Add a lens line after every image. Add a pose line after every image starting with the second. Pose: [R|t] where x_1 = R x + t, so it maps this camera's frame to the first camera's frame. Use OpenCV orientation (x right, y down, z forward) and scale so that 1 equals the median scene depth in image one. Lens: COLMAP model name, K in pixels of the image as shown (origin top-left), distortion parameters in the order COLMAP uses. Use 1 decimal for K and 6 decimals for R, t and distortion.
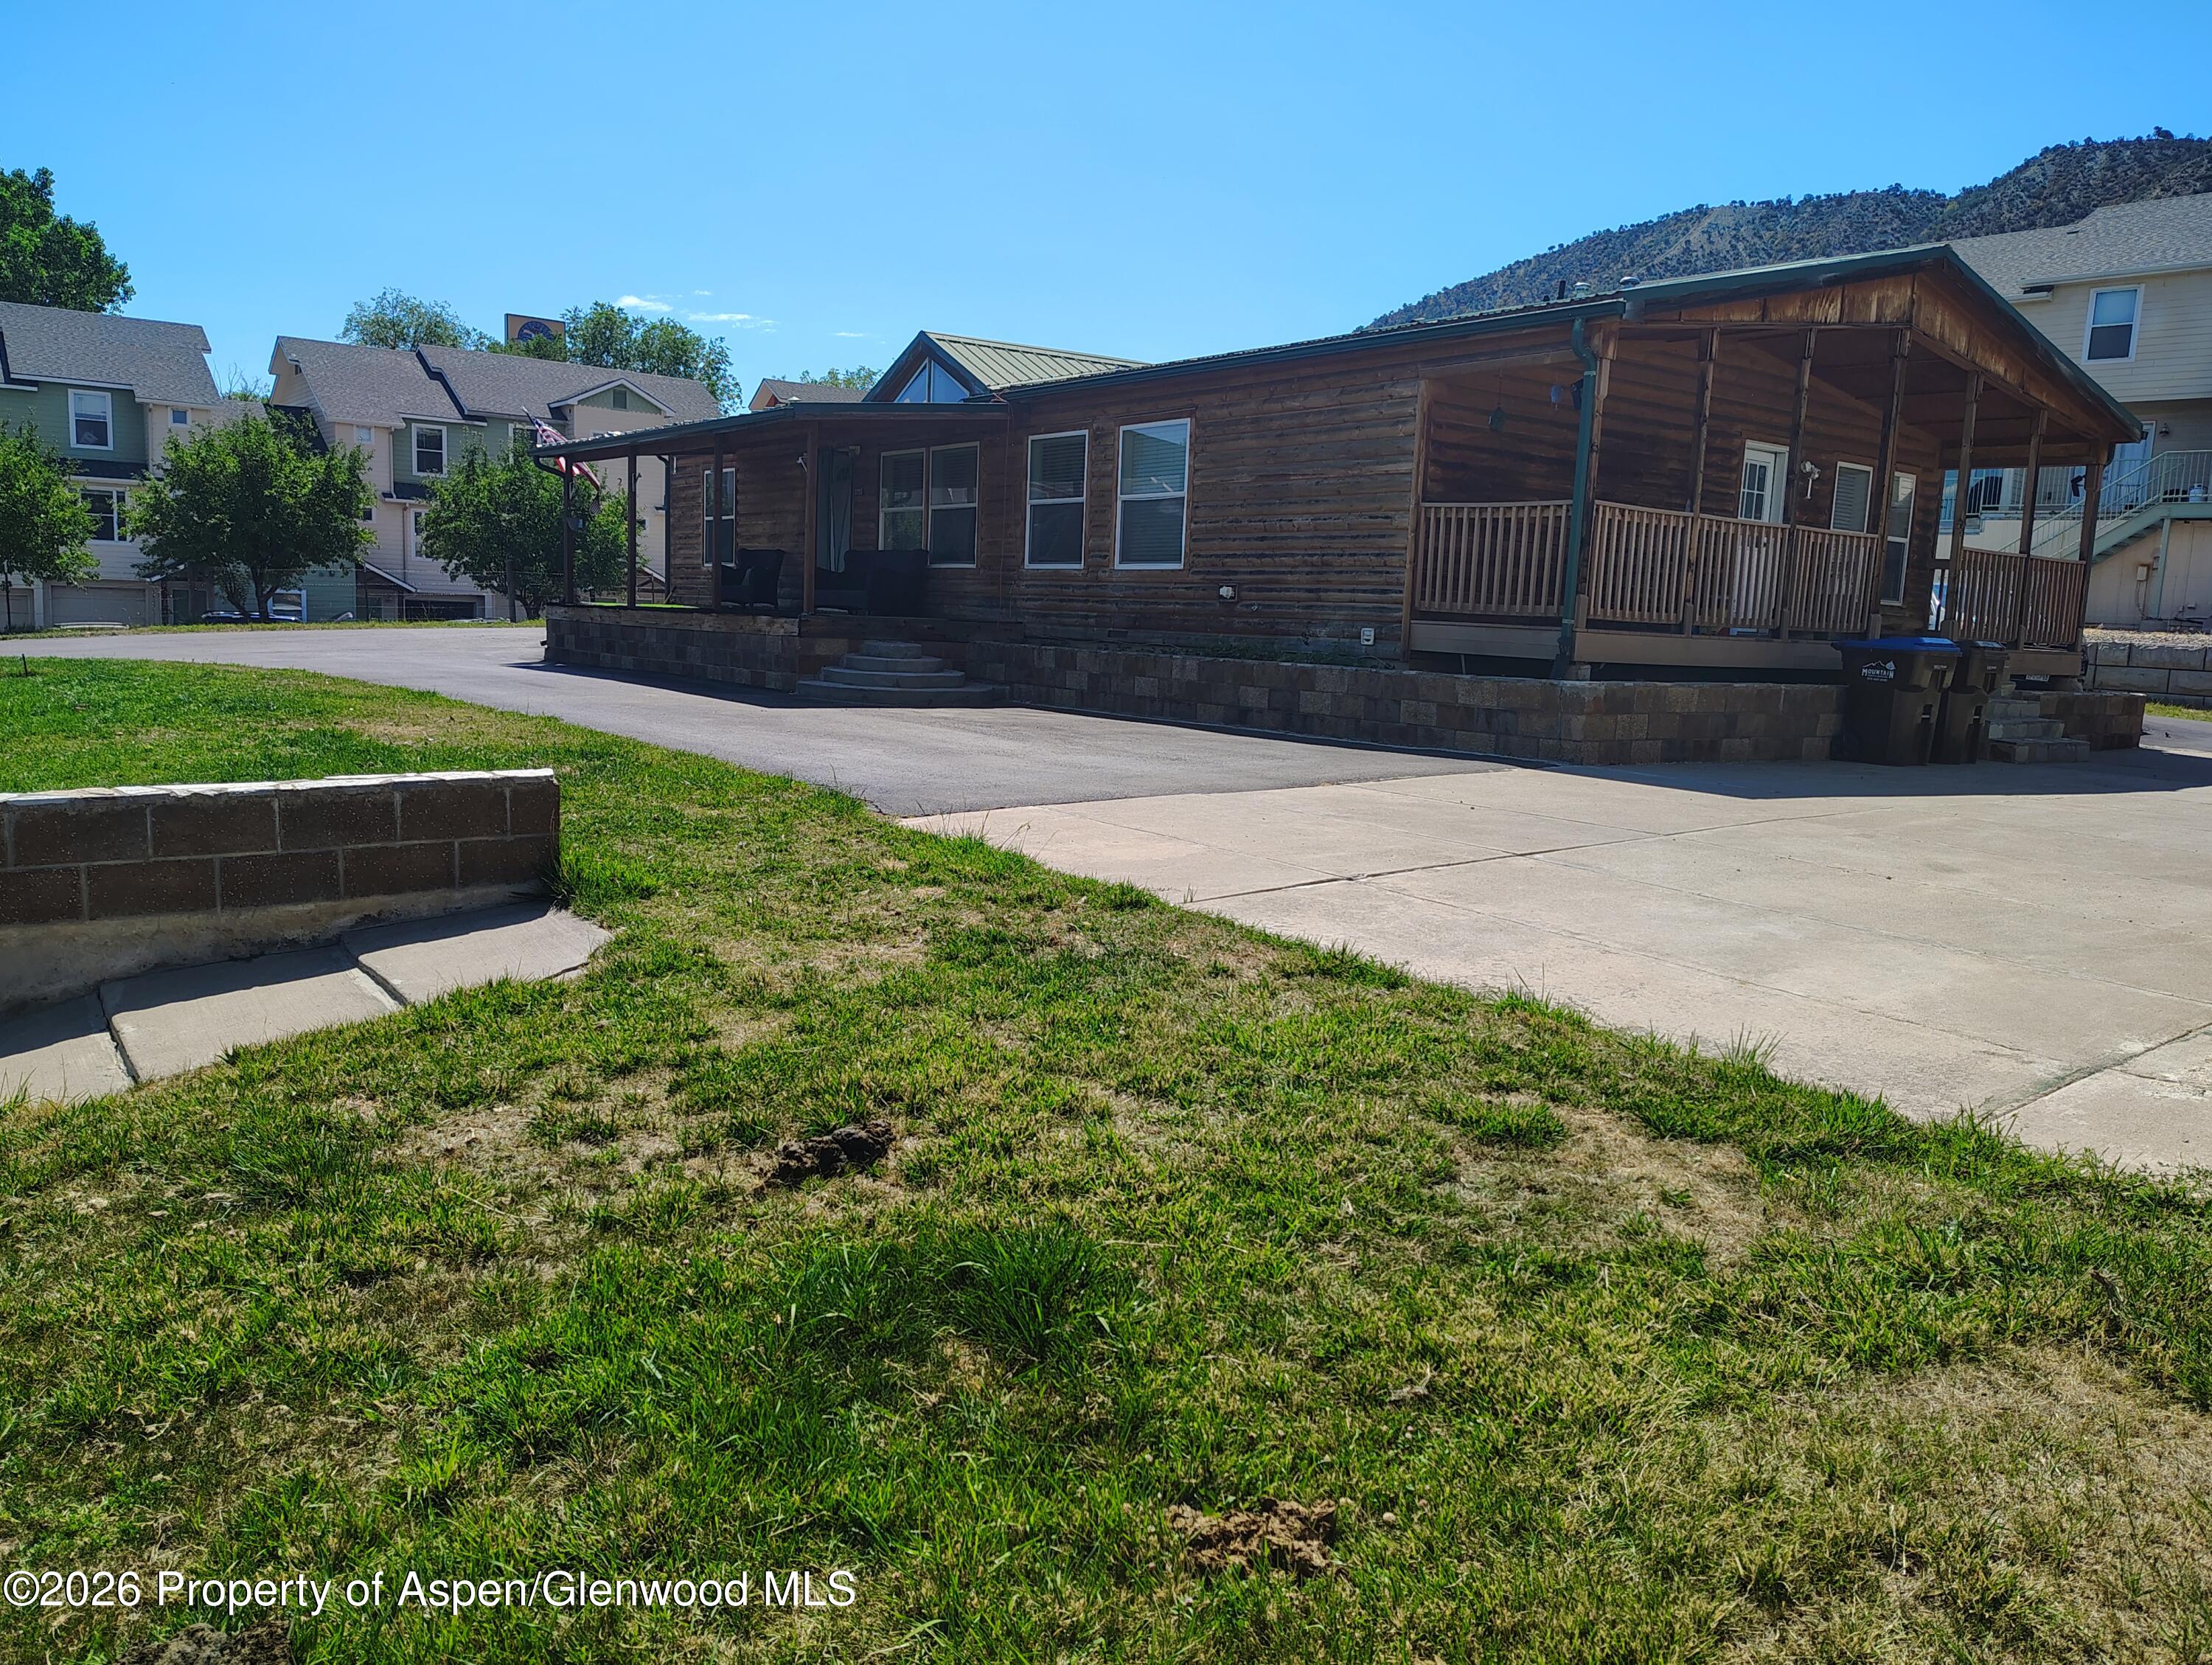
lens RADIAL K [[1571.4, 0, 1150.6], [0, 1571.4, 829.5], [0, 0, 1]] dist [0.016599, 0.008642]
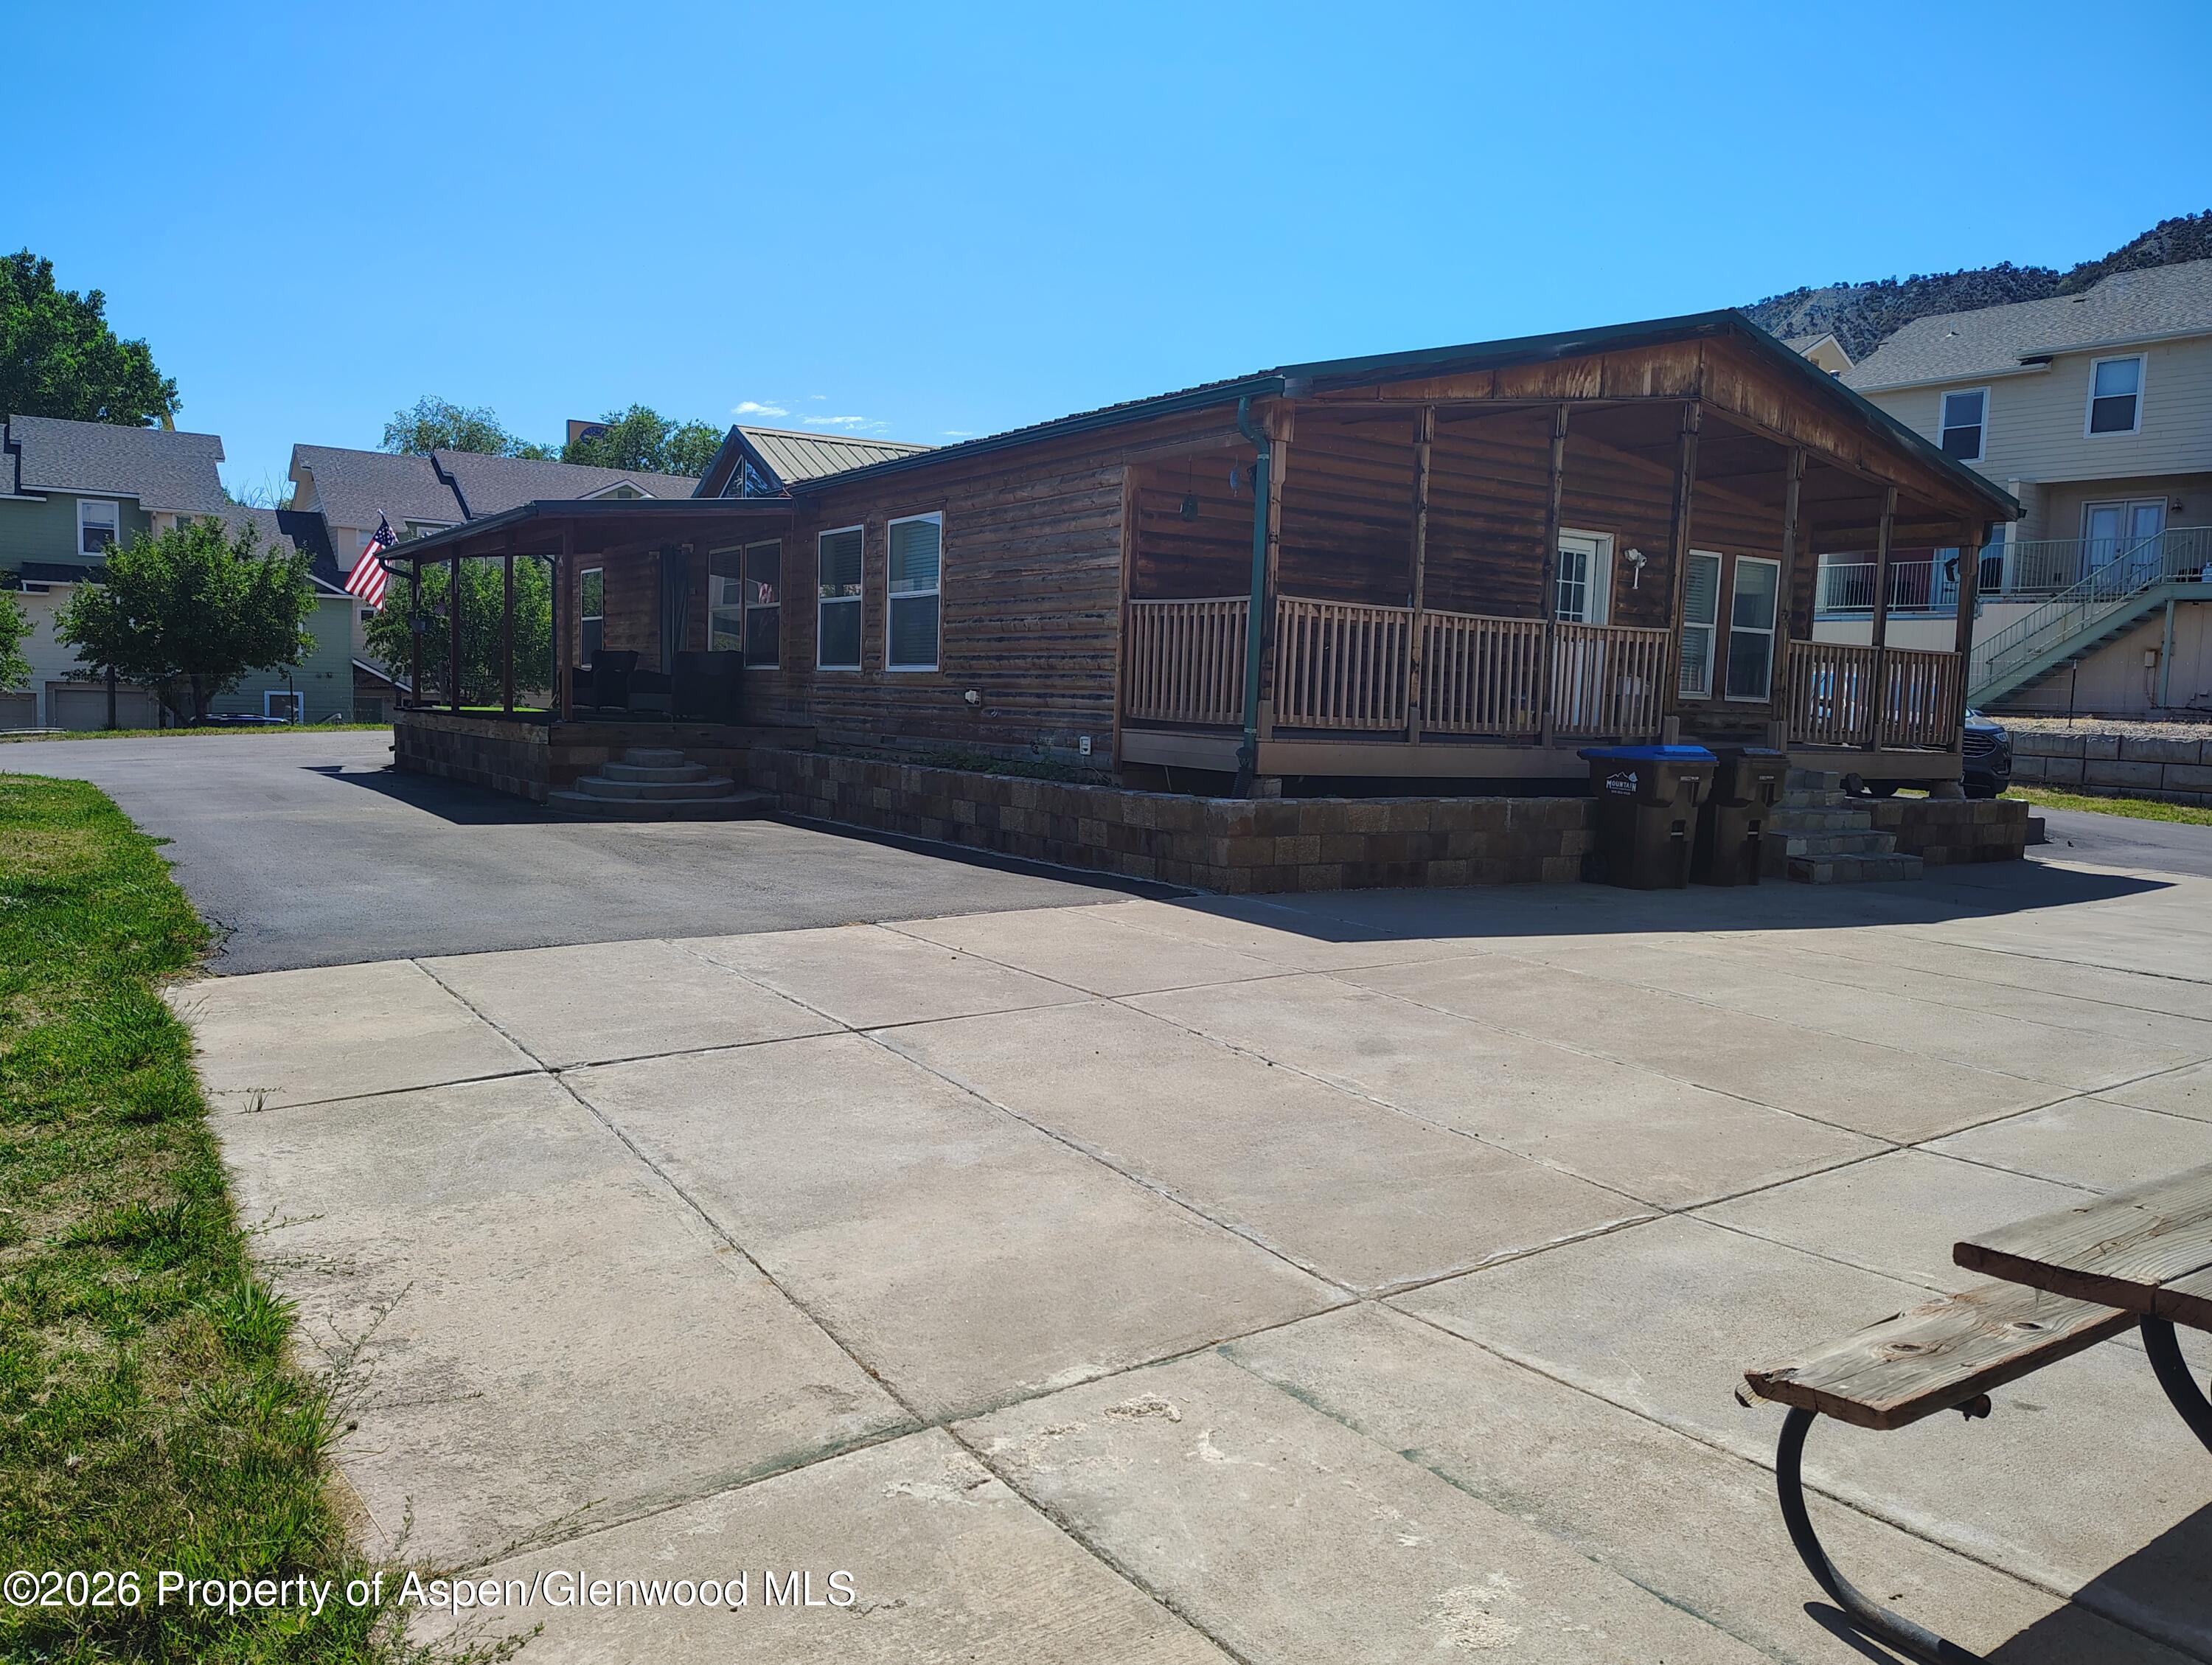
lens RADIAL K [[1557.2, 0, 1145.6], [0, 1557.2, 869.8], [0, 0, 1]] dist [0.030559, -0.006834]
pose [[0.997986, -0.001134, -0.063420, 0.210262], [-0.000757, 0.999556, -0.029775, -0.021391], [0.063425, 0.029763, 0.997543, 0.091784]]
